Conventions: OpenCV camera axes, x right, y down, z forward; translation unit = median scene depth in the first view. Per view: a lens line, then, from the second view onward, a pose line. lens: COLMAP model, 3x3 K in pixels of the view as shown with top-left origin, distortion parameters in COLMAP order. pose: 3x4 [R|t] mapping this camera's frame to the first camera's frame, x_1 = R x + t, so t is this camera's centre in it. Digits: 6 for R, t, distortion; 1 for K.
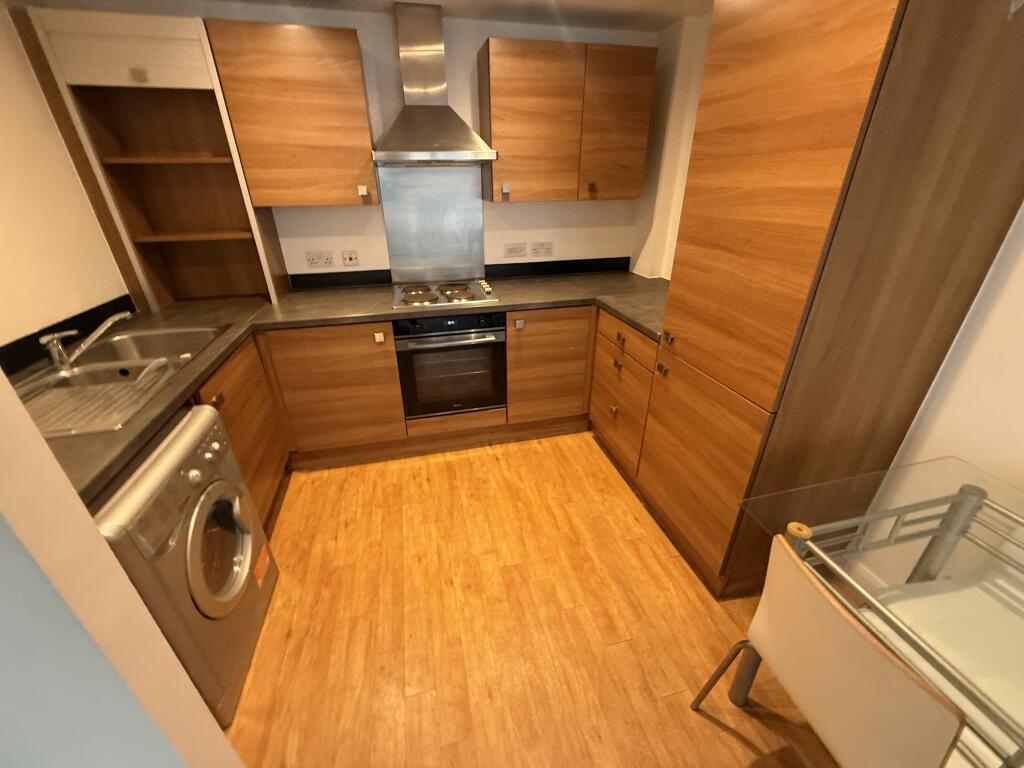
lens RADIAL K [[407.6, 0, 510.9], [0, 407.6, 383.1], [0, 0, 1]] dist [-0.002018, 0.000246]
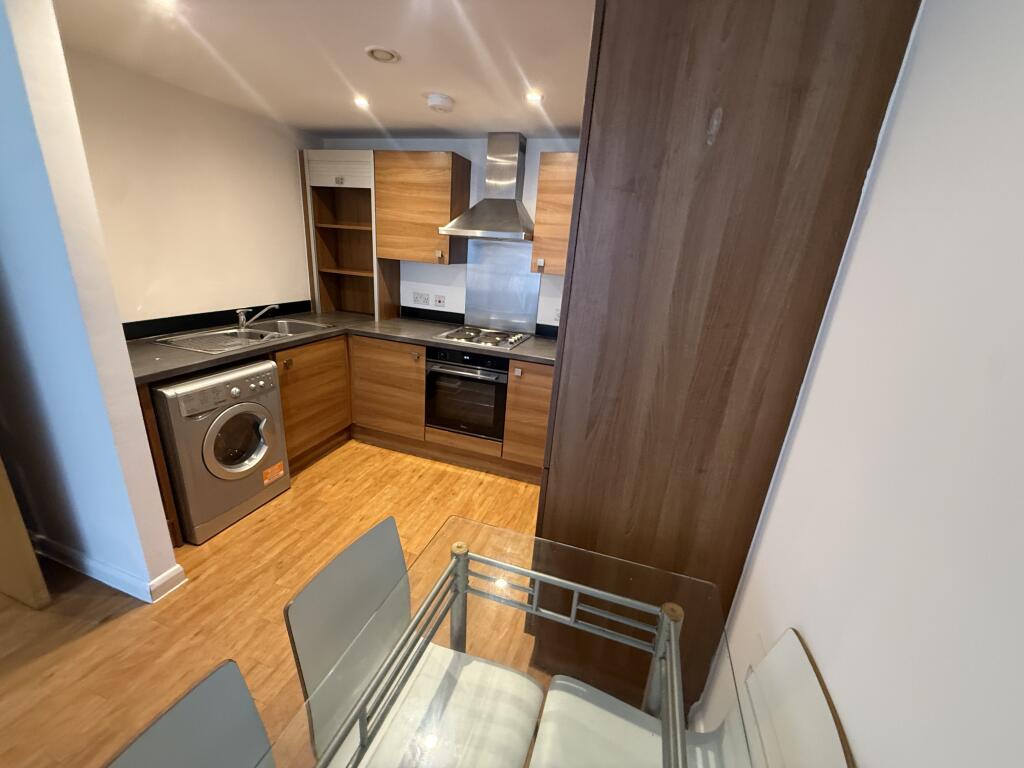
lens RADIAL K [[407.6, 0, 511.9], [0, 407.6, 383.4], [0, 0, 1]] dist [-0.002018, 0.000246]
pose [[0.848139, 0.231907, -0.476319, 0.572325], [-0.304818, 0.948983, -0.080728, -0.014606], [0.433298, 0.213659, 0.875559, -0.016391]]
